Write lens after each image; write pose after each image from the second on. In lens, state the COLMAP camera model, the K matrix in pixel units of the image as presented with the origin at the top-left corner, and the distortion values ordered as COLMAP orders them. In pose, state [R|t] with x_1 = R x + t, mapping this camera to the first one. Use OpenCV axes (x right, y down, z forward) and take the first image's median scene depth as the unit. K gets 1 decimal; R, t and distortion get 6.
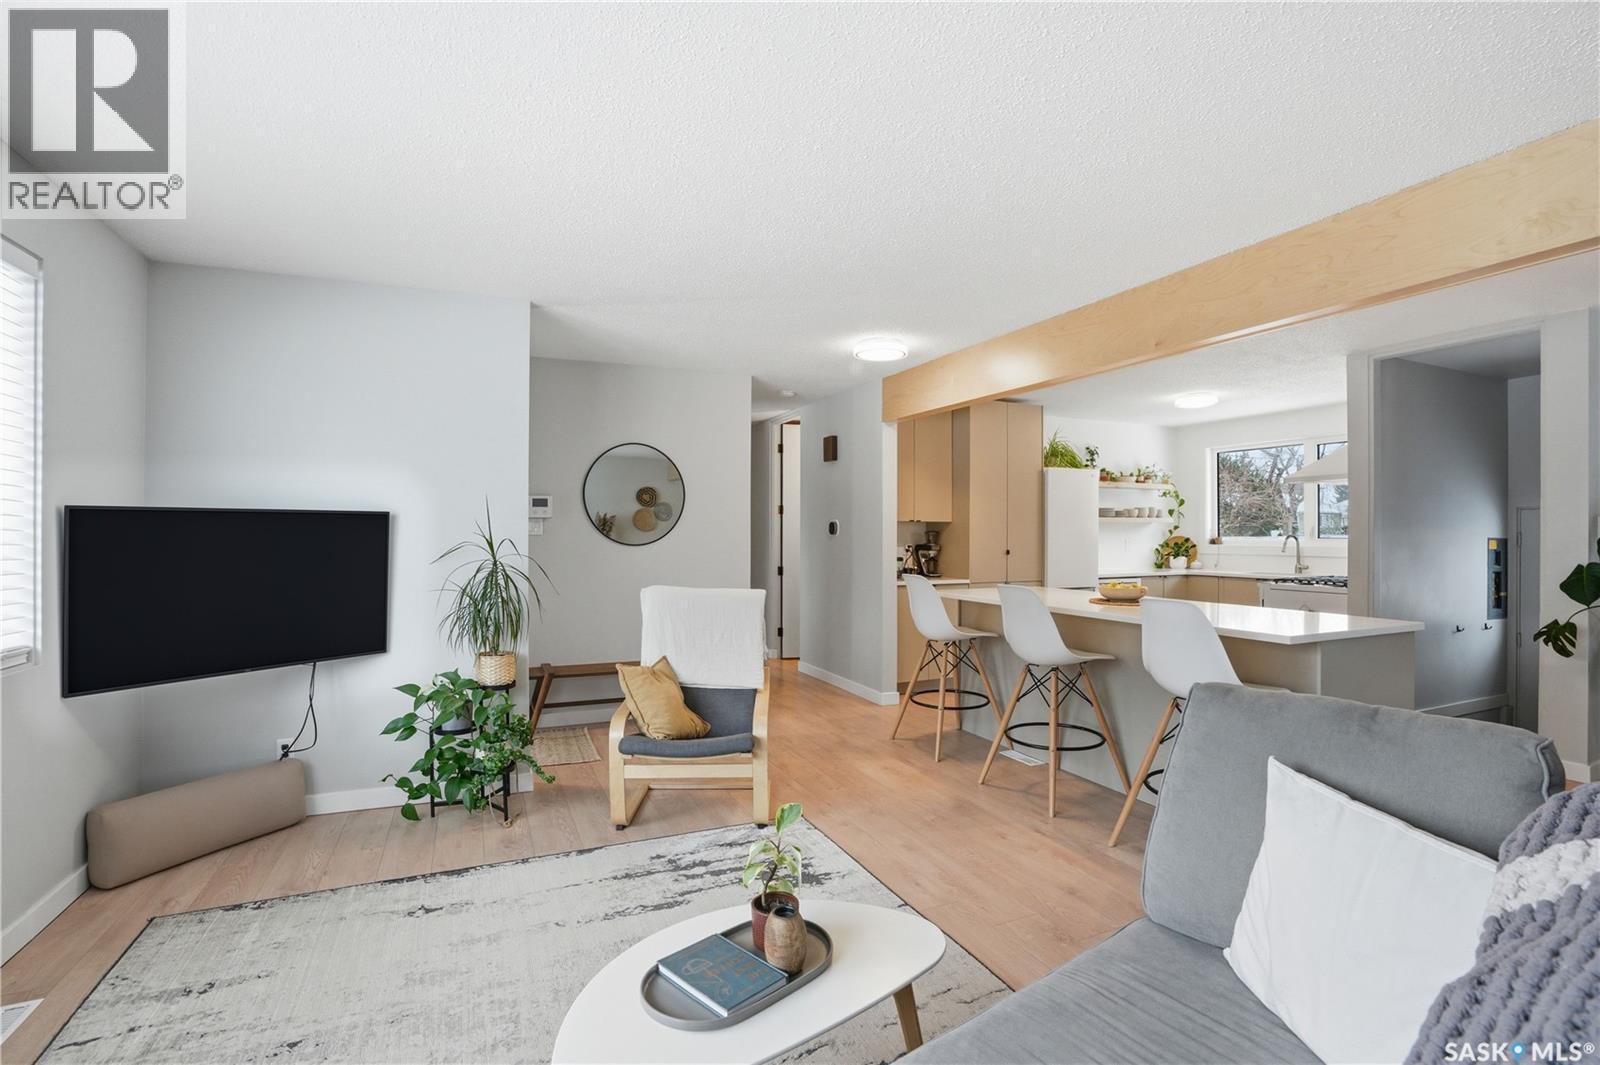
lens RADIAL K [[762.0, 0, 805.1], [0, 762.0, 522.4], [0, 0, 1]] dist [-0.052189, 0.020378]
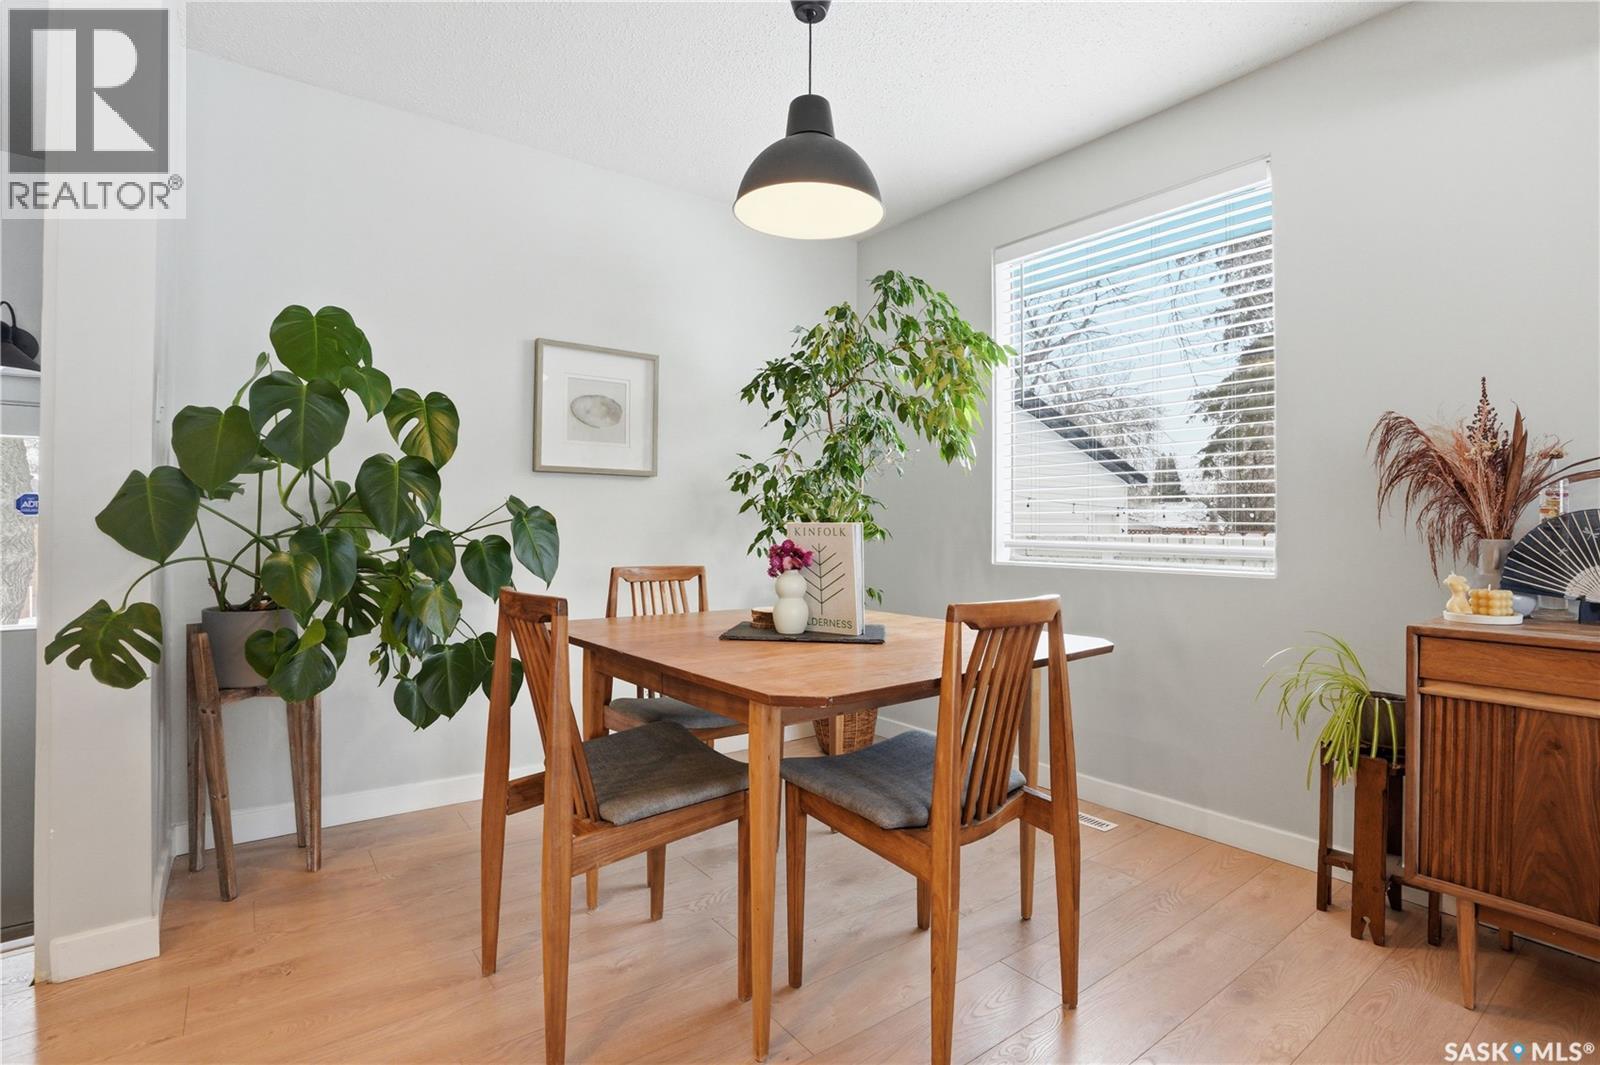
lens RADIAL K [[762.0, 0, 805.1], [0, 762.0, 522.4], [0, 0, 1]] dist [-0.052189, 0.020378]
pose [[-0.192250, 0.002073, 0.981344, 0.324410], [-0.016914, 0.999842, -0.005425, 0.050186], [-0.981200, -0.017642, -0.192184, 0.416621]]
